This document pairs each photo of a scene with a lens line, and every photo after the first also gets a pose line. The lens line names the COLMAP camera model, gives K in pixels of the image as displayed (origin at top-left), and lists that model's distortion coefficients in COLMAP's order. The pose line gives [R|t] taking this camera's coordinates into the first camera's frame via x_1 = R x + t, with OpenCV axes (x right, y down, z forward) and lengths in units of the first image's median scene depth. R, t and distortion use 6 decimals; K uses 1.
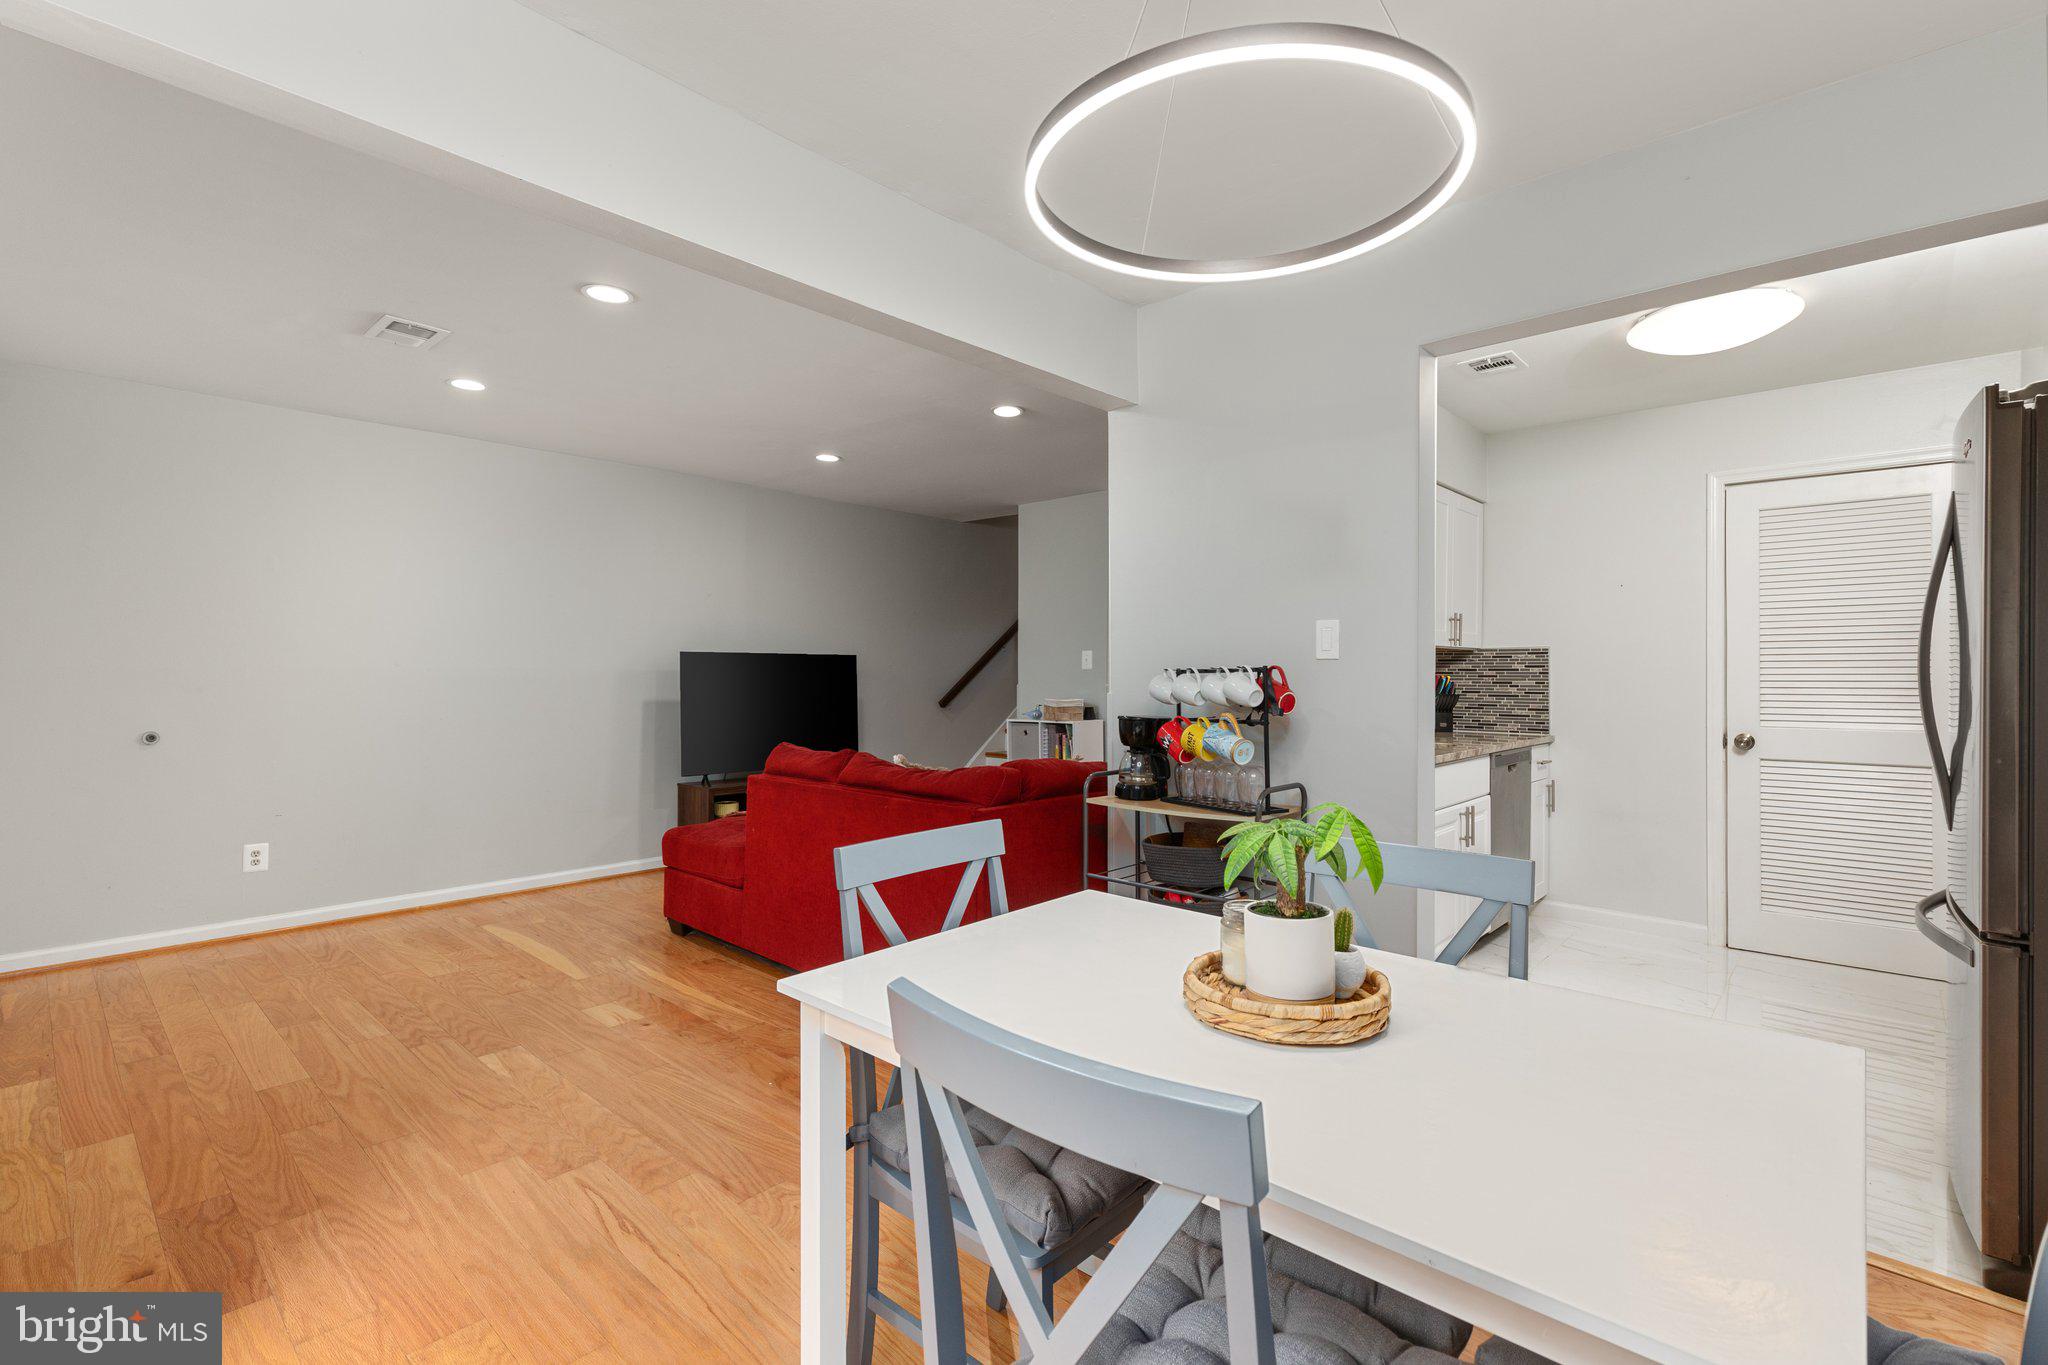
lens RADIAL K [[922.9, 0, 1031.6], [0, 922.9, 670.4], [0, 0, 1]] dist [0.007726, 0.000100]
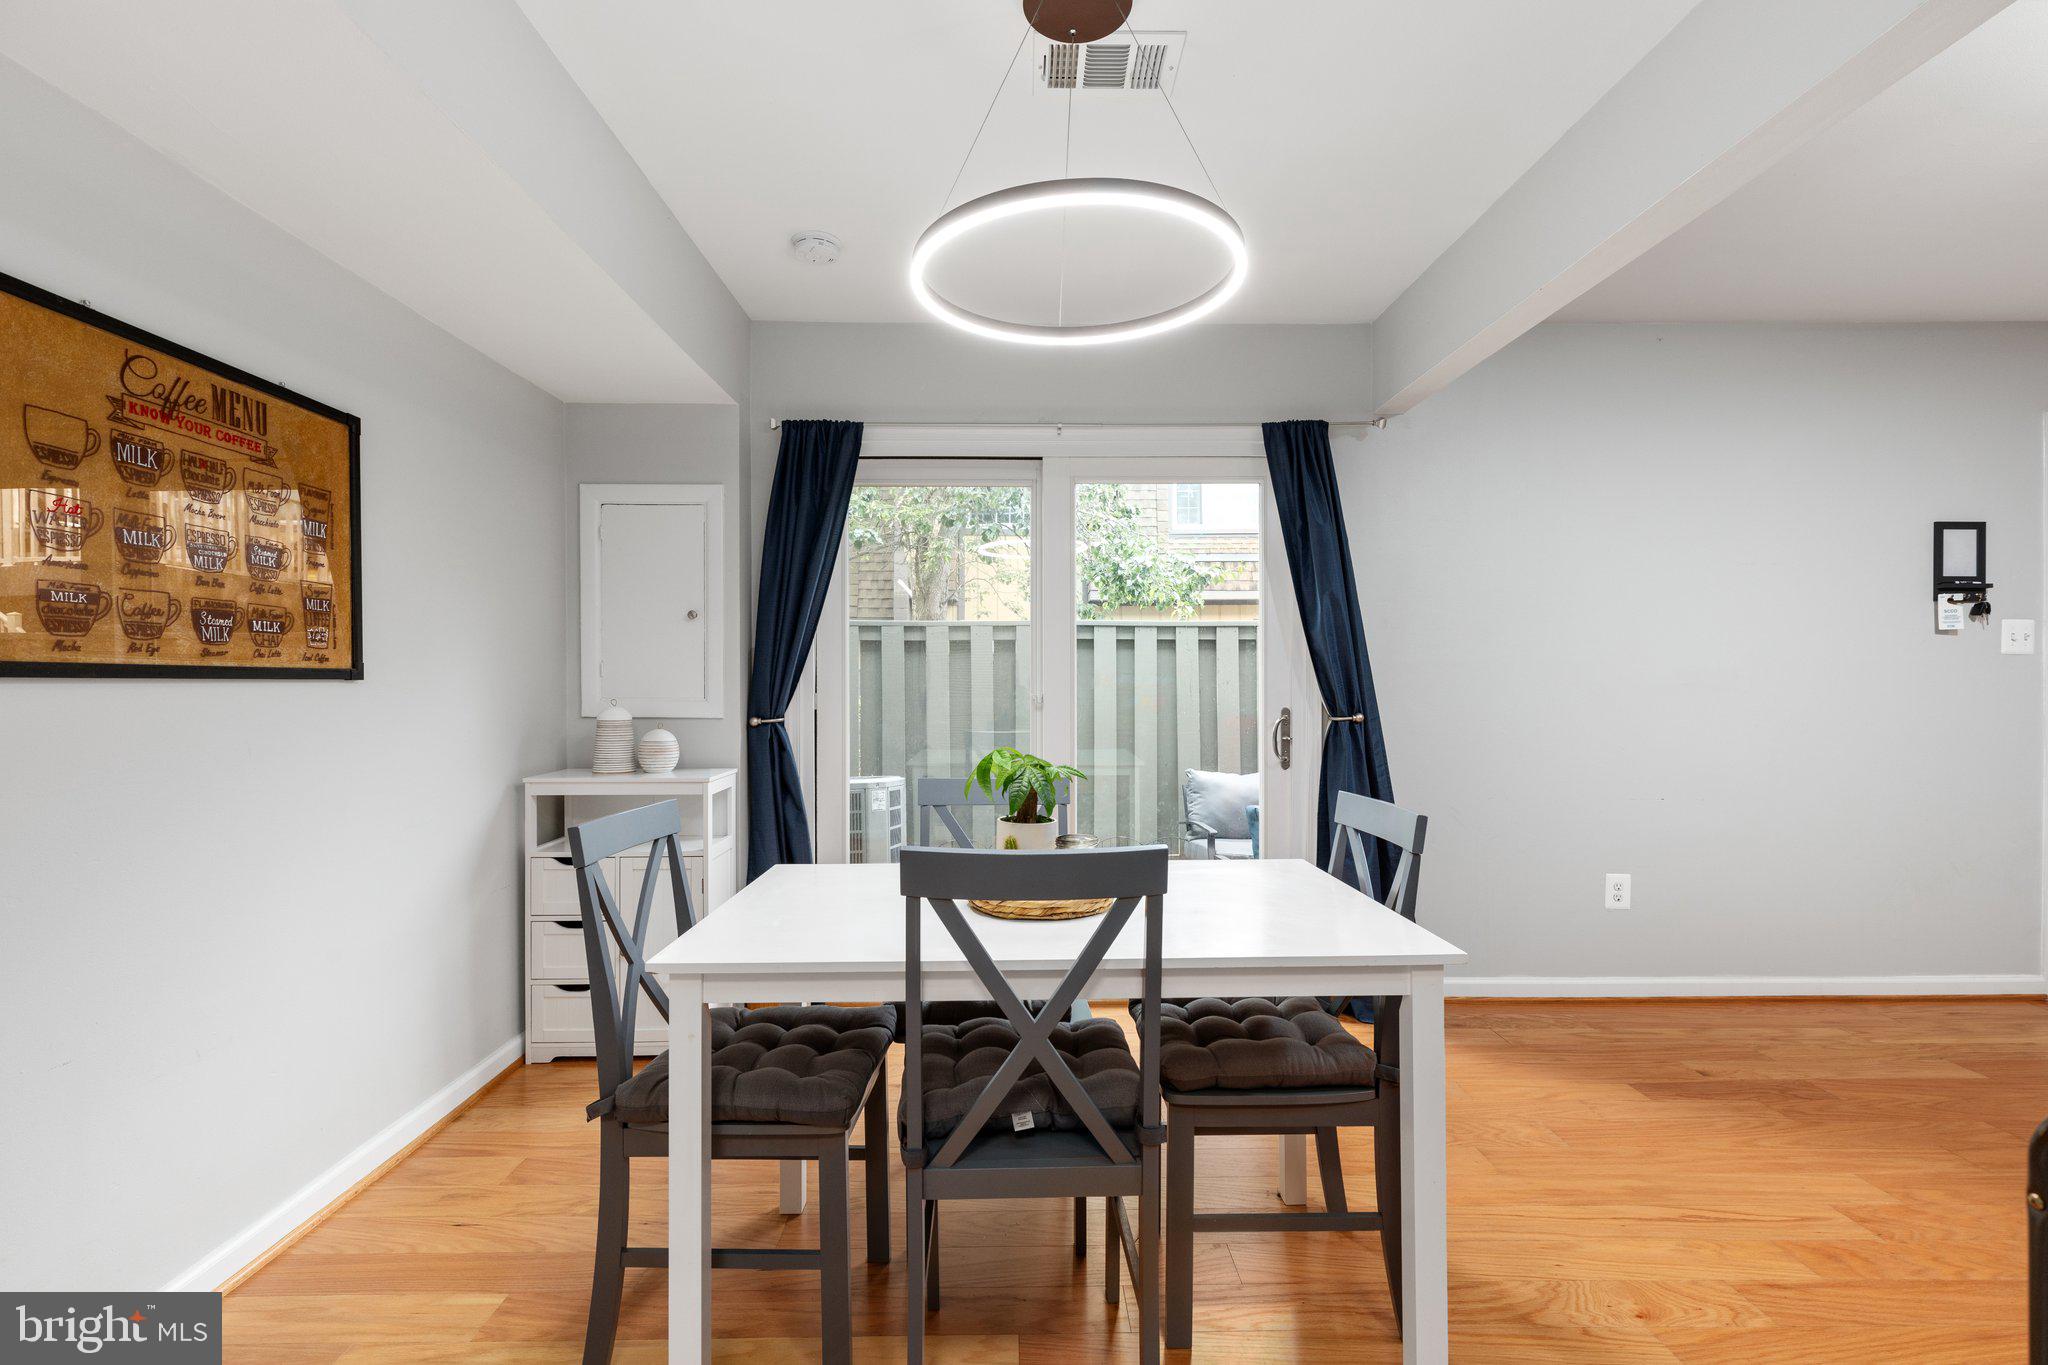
lens RADIAL K [[922.9, 0, 1014.6], [0, 922.9, 683.0], [0, 0, 1]] dist [0.007726, 0.000100]
pose [[-0.730761, 0.001874, -0.682631, 0.551508], [0.002525, 0.999997, 0.000043, 0.021765], [0.682629, -0.001692, -0.730763, 0.885374]]
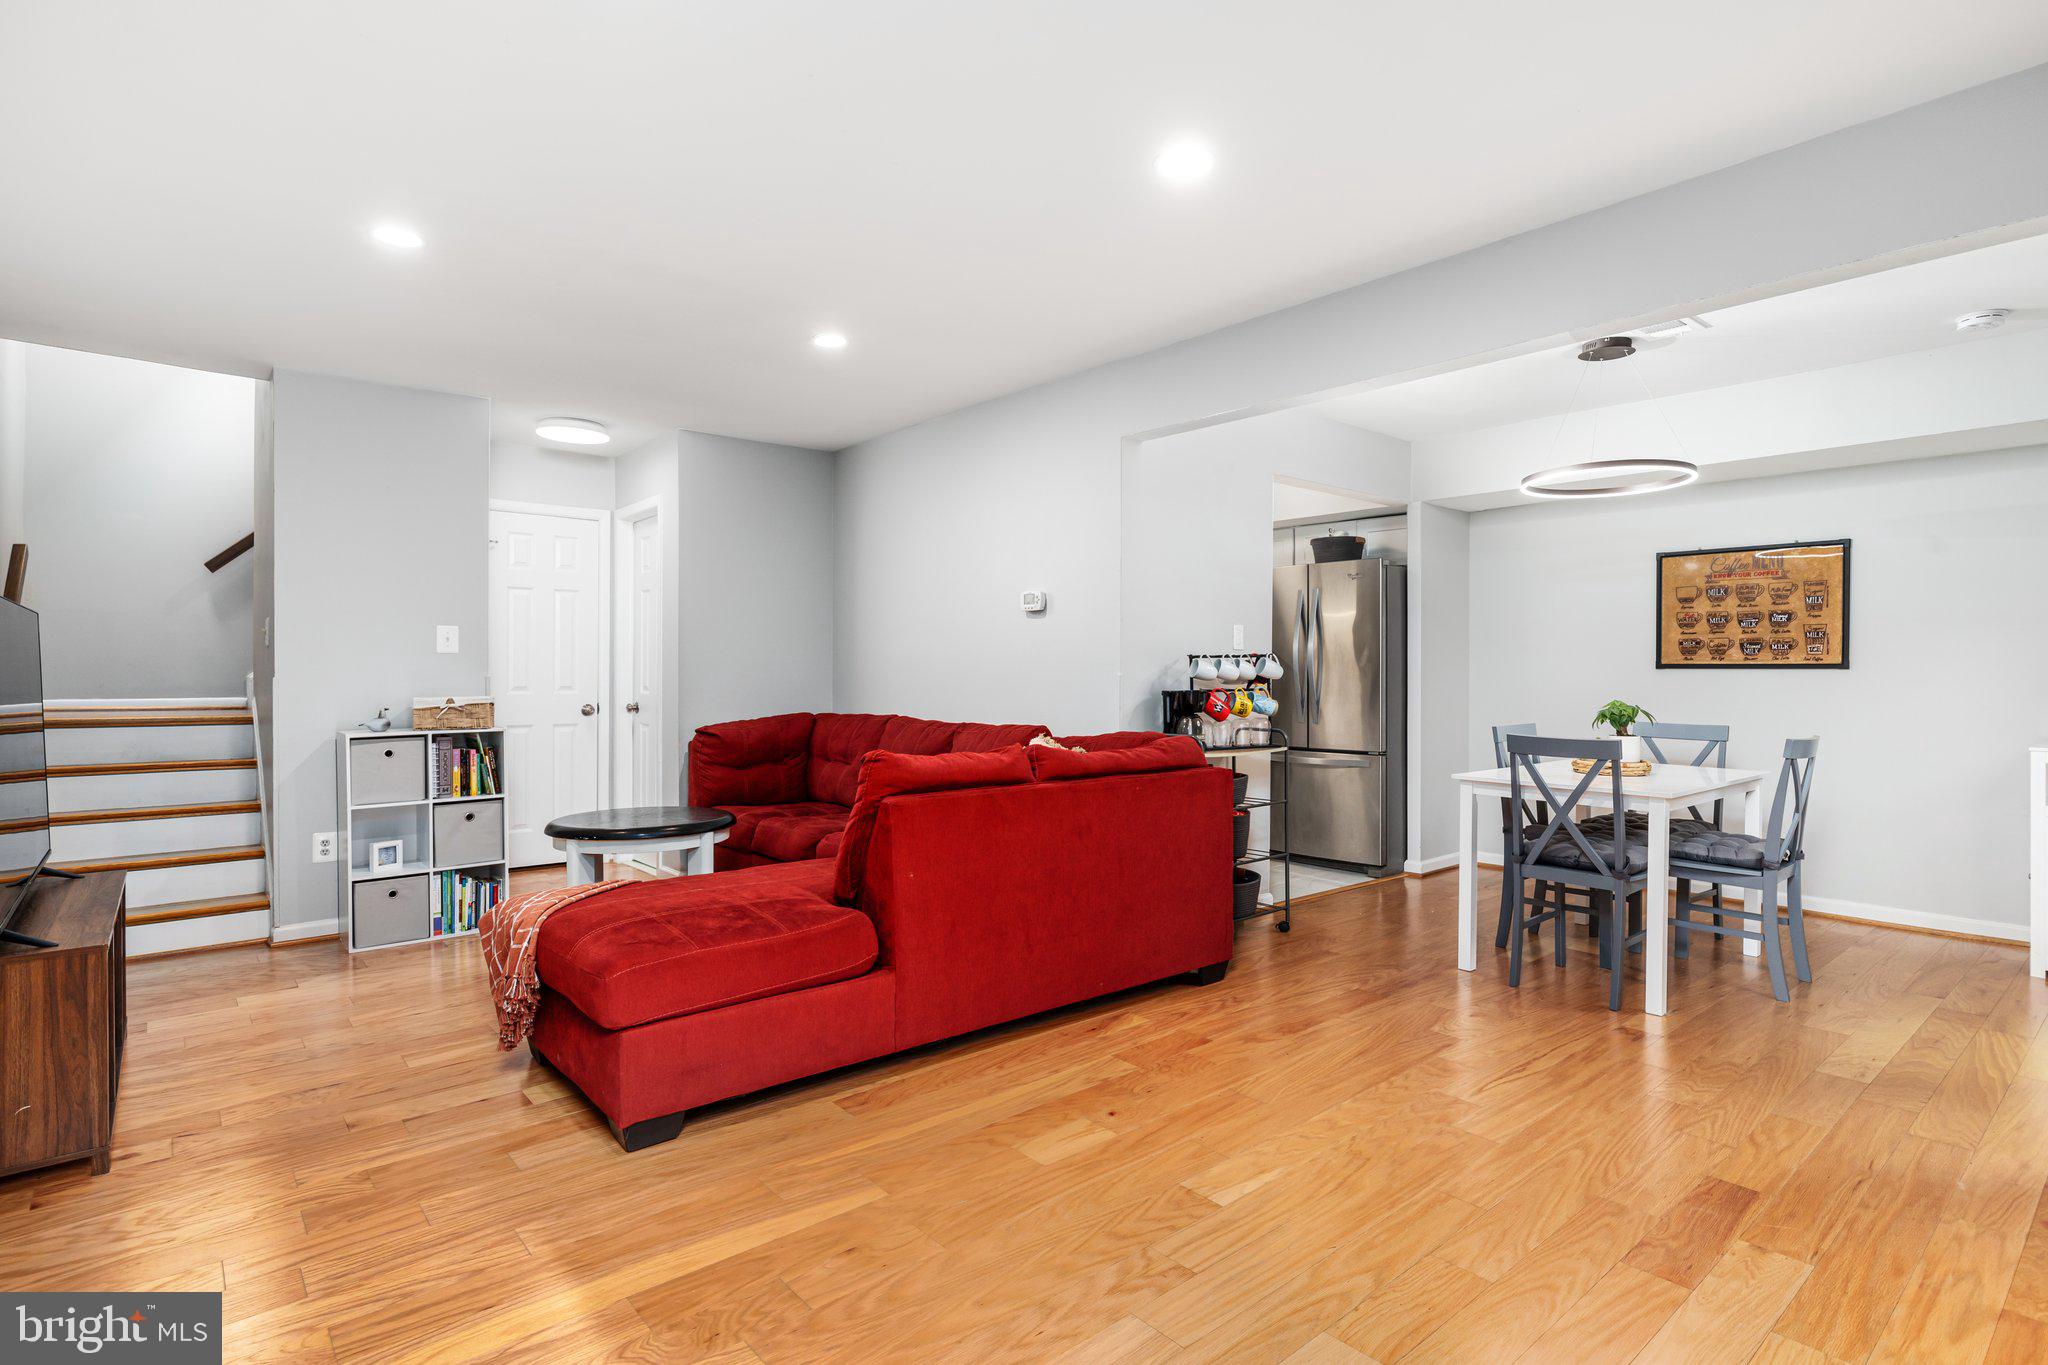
lens RADIAL K [[1016.5, 0, 1031.7], [0, 1016.5, 677.1], [0, 0, 1]] dist [-0.003278, -0.000622]
pose [[0.125013, -0.006096, 0.992136, -1.410838], [-0.002502, 0.999976, 0.006459, 0.024021], [-0.992152, -0.003290, 0.124995, 1.089788]]
